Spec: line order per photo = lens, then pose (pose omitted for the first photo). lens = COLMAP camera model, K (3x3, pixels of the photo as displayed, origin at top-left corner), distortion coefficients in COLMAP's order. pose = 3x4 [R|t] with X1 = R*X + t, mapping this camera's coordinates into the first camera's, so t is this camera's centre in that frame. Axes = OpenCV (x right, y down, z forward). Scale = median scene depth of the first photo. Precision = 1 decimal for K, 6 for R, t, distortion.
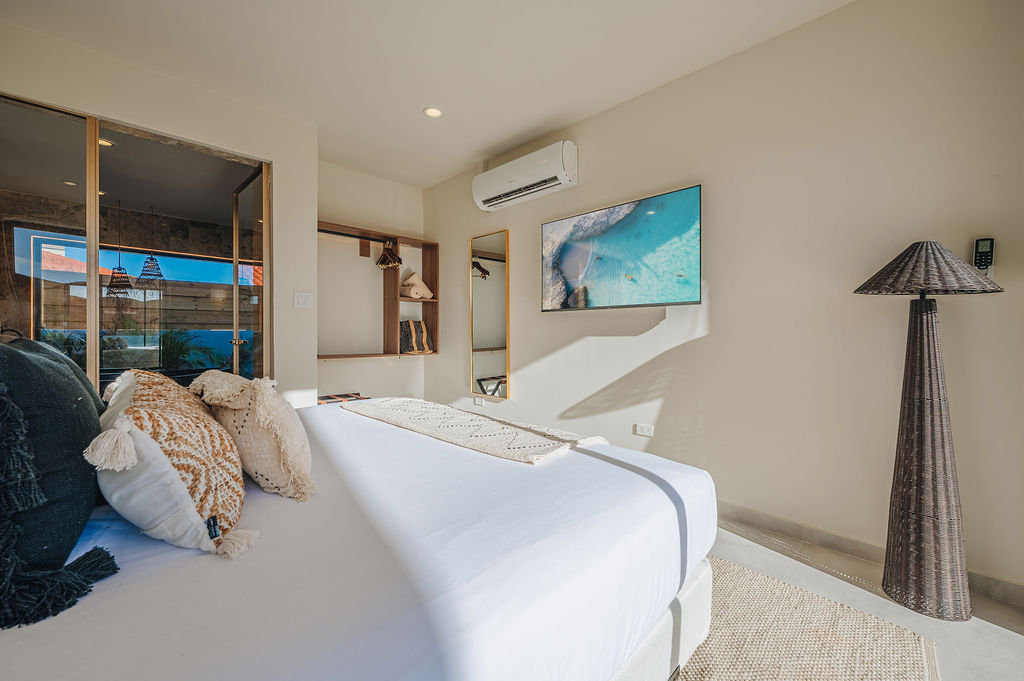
lens RADIAL K [[408.5, 0, 513.6], [0, 408.5, 335.2], [0, 0, 1]] dist [-0.000365, 0.000045]
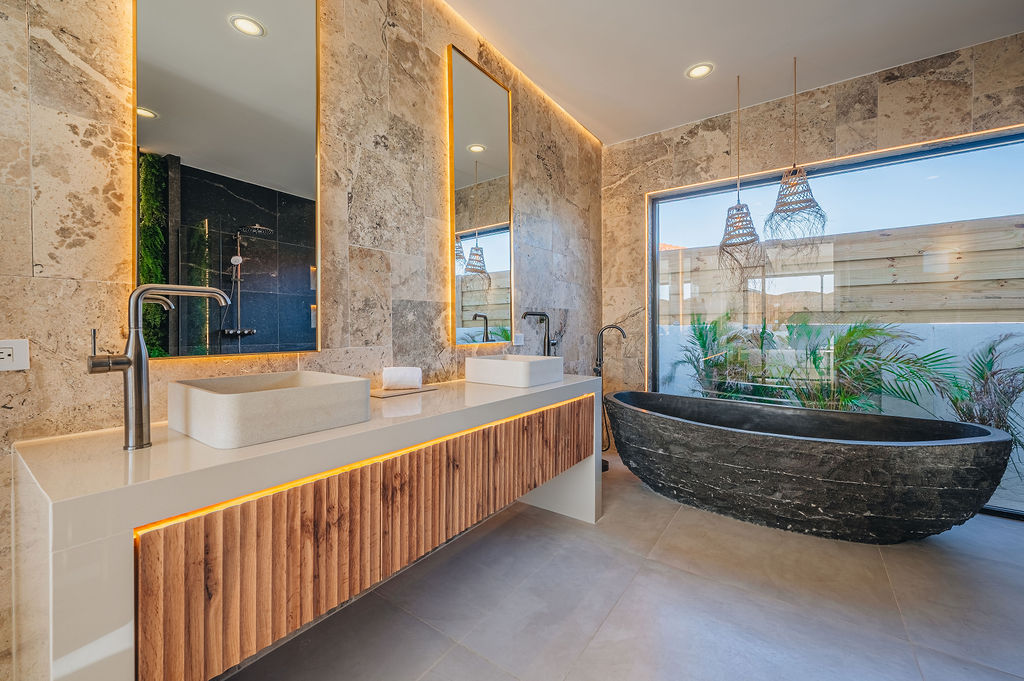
lens RADIAL K [[408.5, 0, 512.8], [0, 408.5, 330.5], [0, 0, 1]] dist [-0.000365, 0.000045]
pose [[0.164468, -0.000607, -0.986382, -0.363237], [-0.000151, 1.000000, -0.000641, -0.003508], [0.986382, 0.000254, 0.164468, 0.459861]]
